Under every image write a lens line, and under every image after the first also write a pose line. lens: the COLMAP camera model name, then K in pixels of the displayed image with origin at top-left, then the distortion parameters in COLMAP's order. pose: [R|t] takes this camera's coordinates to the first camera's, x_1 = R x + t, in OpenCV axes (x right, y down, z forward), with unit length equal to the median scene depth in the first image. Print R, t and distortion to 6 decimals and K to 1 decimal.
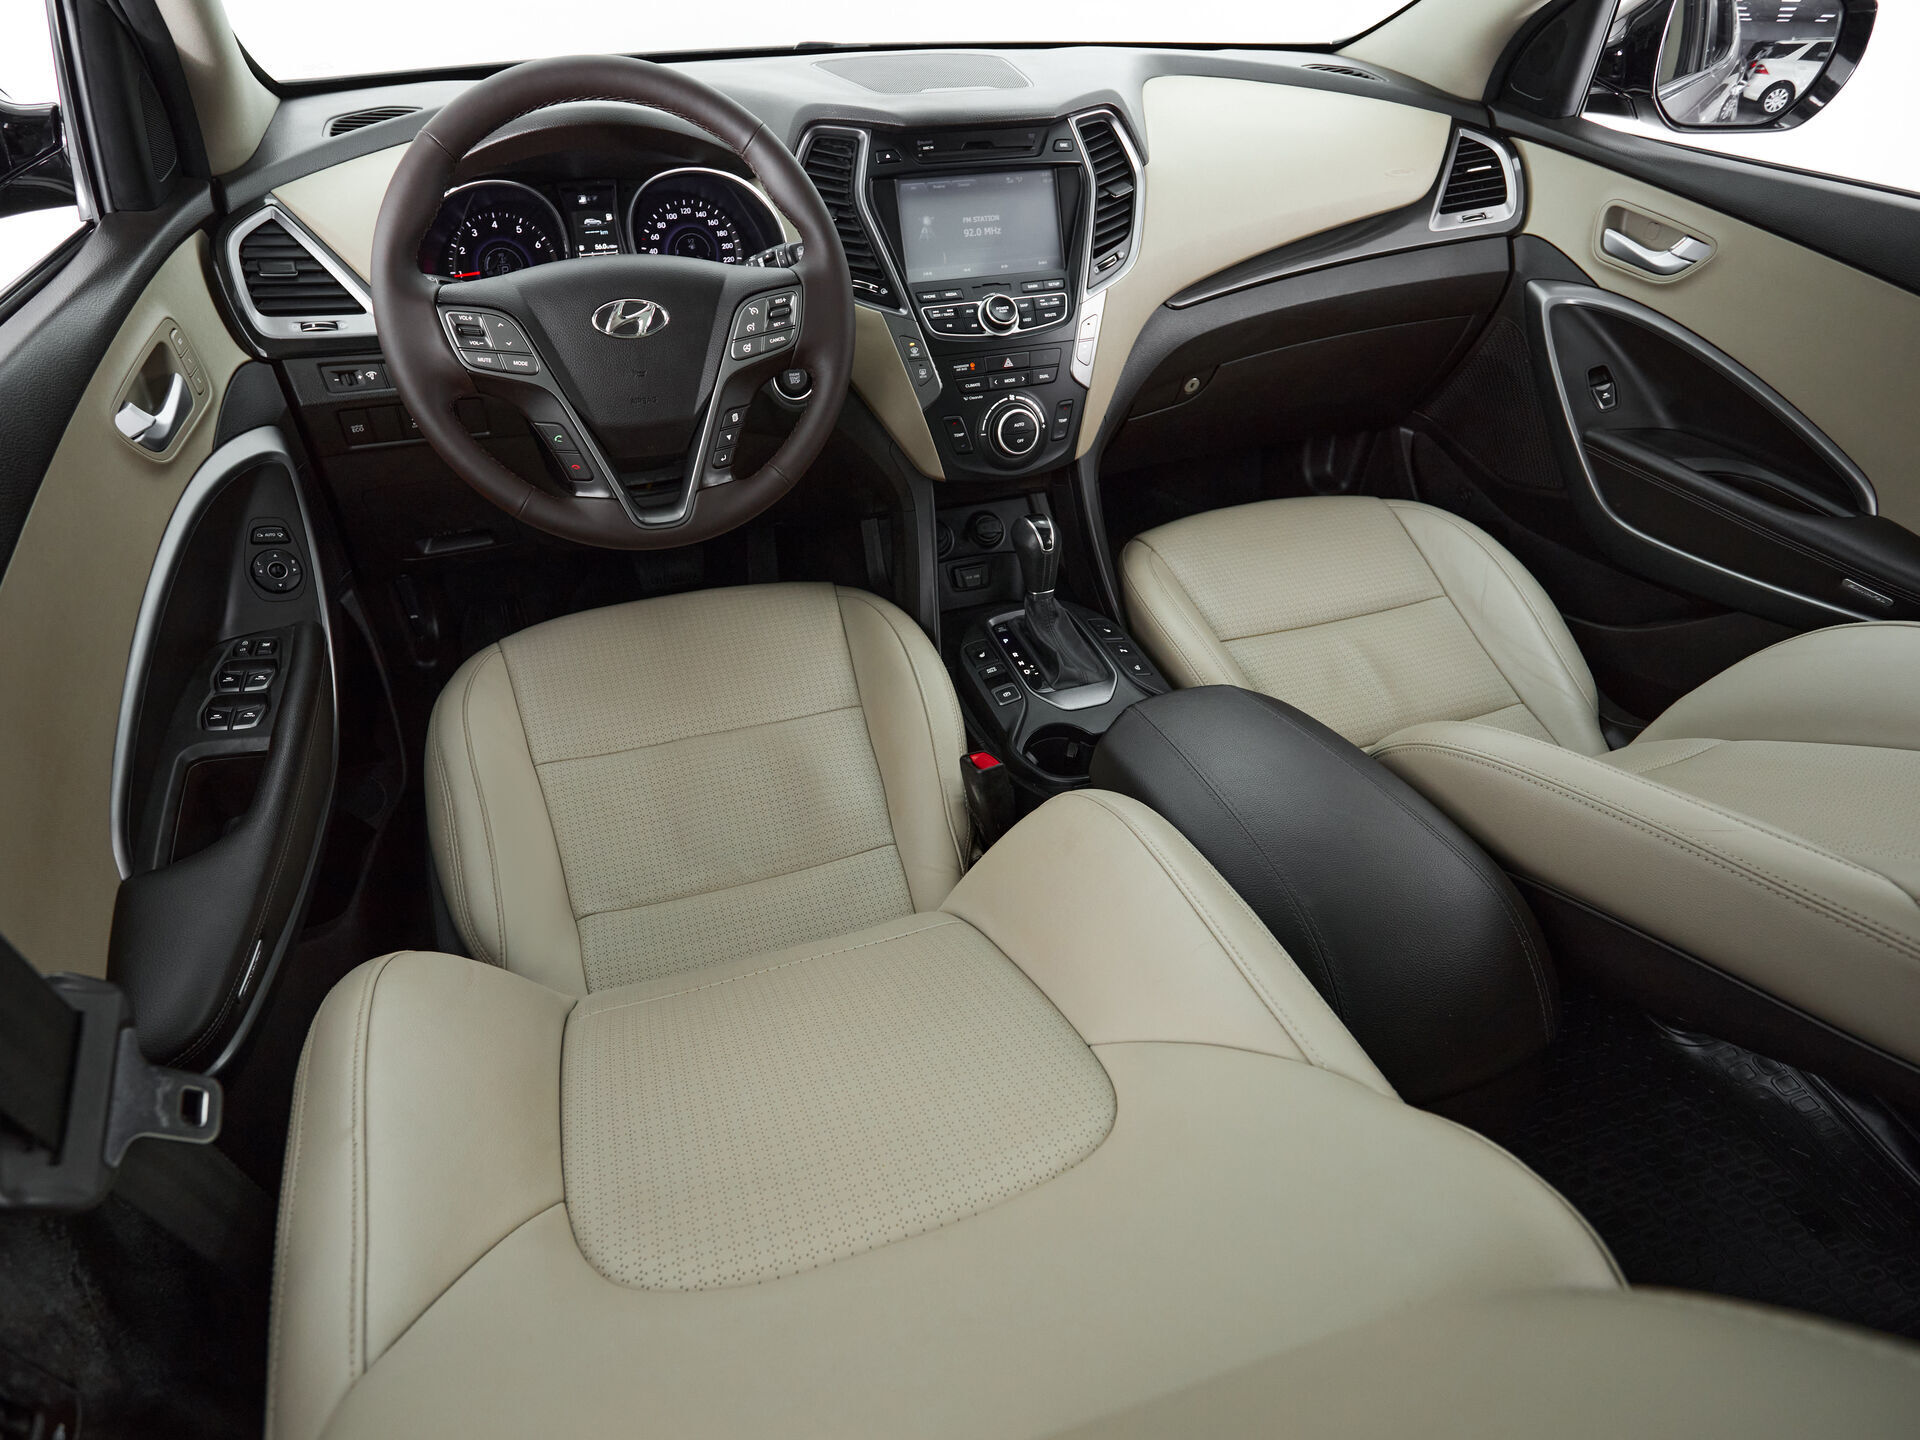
lens RADIAL K [[1049.0, 0, 918.9], [0, 1049.0, 721.1], [0, 0, 1]] dist [0.000715, -0.000529]
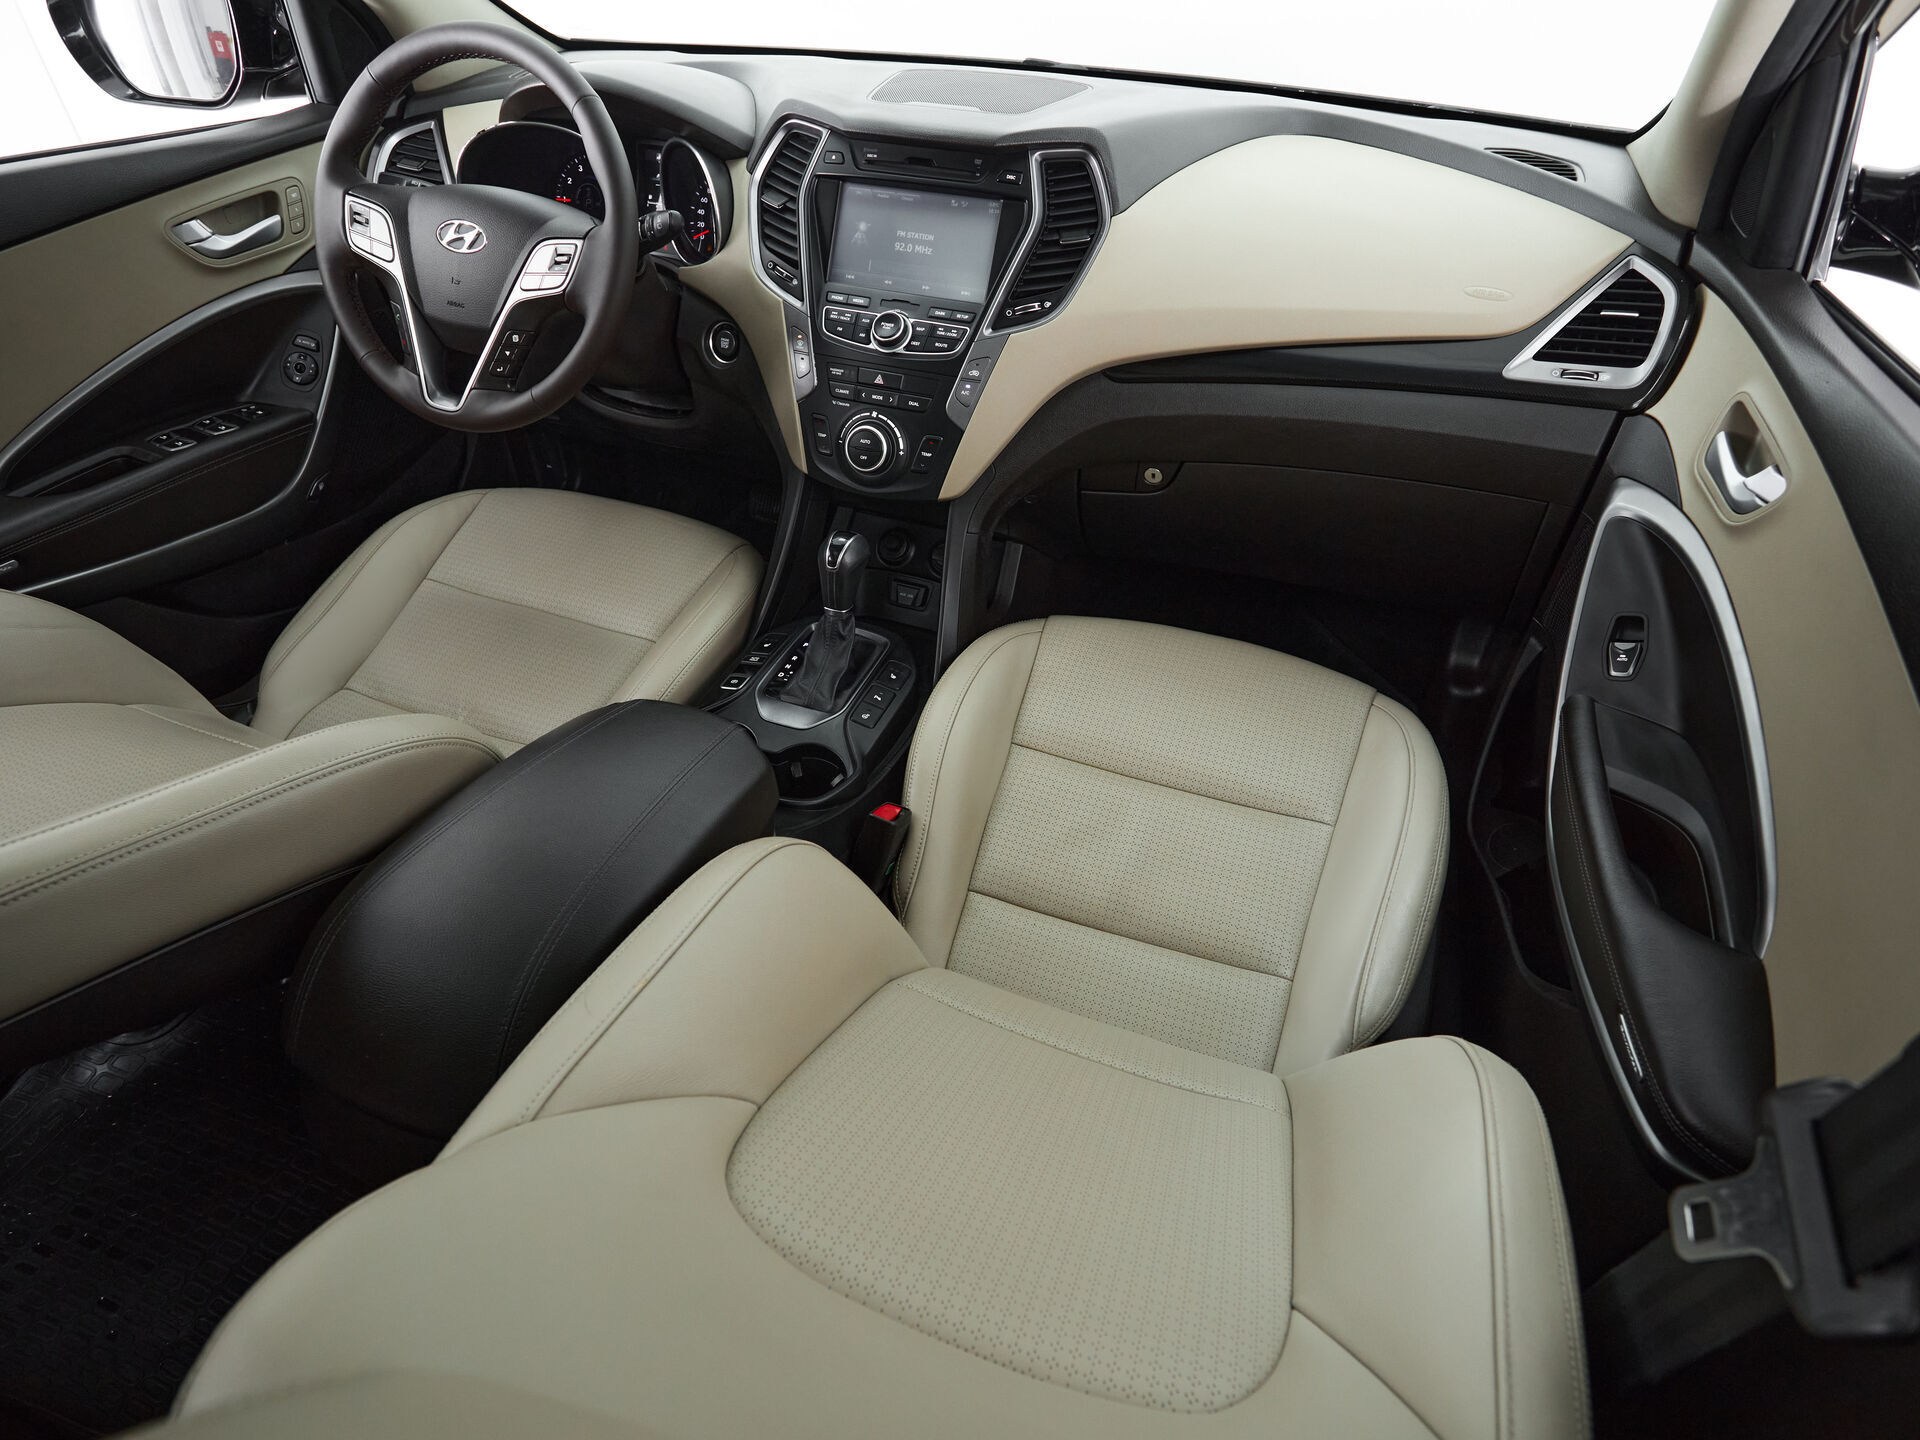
lens RADIAL K [[1051.7, 0, 960.0], [0, 1051.7, 720.0], [0, 0, 1]] dist [0.002475, 0.001259]
pose [[0.773921, 0.405464, -0.486462, 0.774541], [-0.416871, 0.904436, 0.090636, -0.177998], [0.476723, 0.132647, 0.868988, 0.225855]]
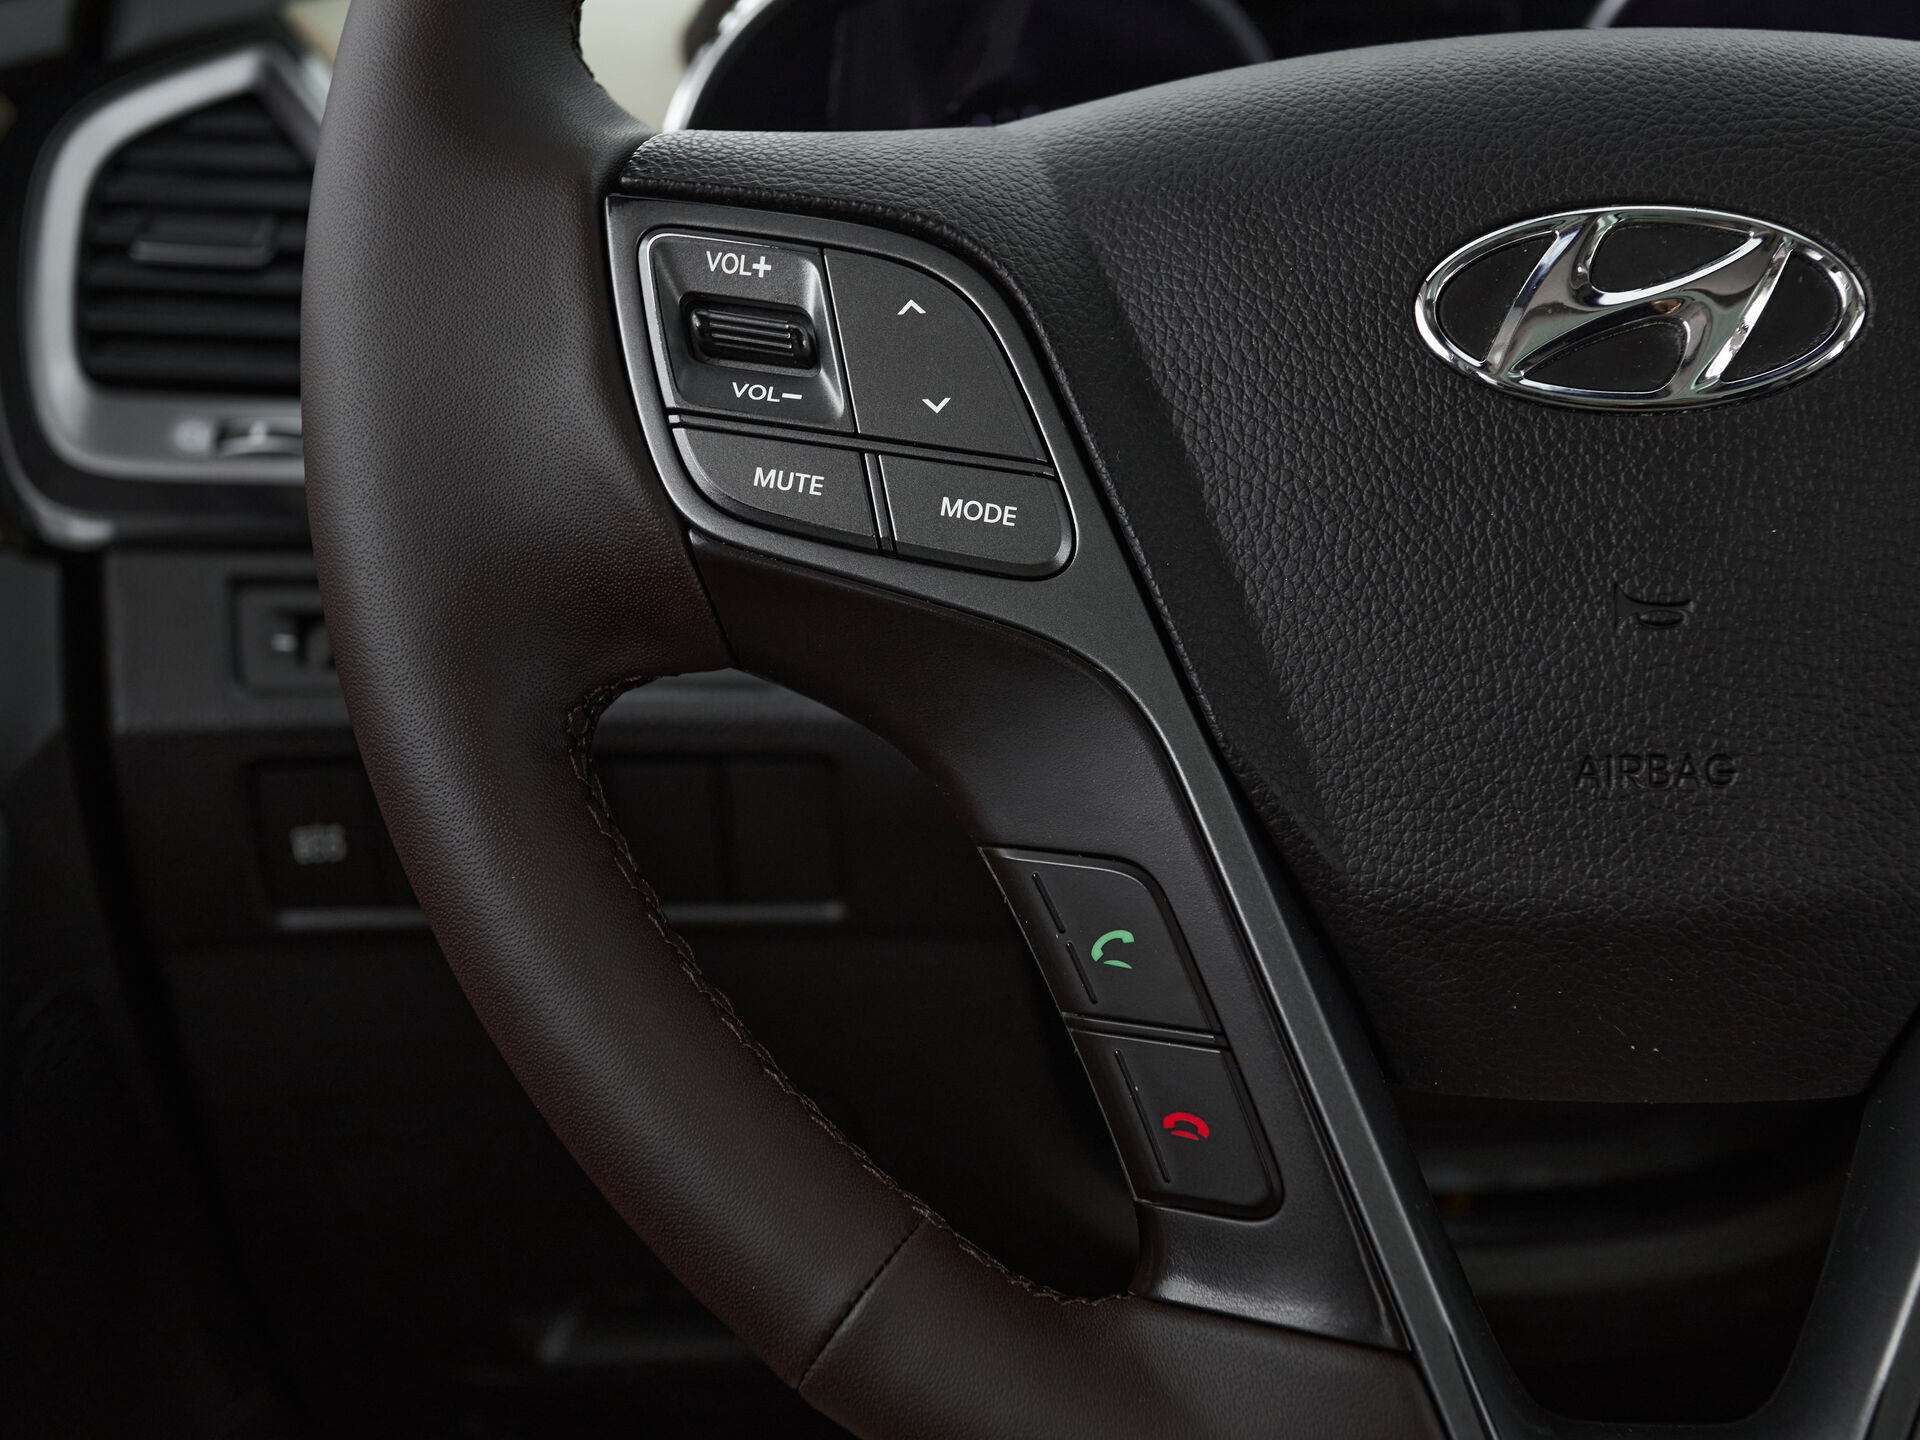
lens RADIAL K [[2564.0, 0, 960.0], [0, 2564.0, 720.0], [0, 0, 1]] dist [0.009405, 0.005328]
pose [[0.920916, 0.050180, -0.386516, -0.166166], [-0.188524, 0.925303, -0.329049, -0.129857], [0.341133, 0.375894, 0.861587, 0.494880]]
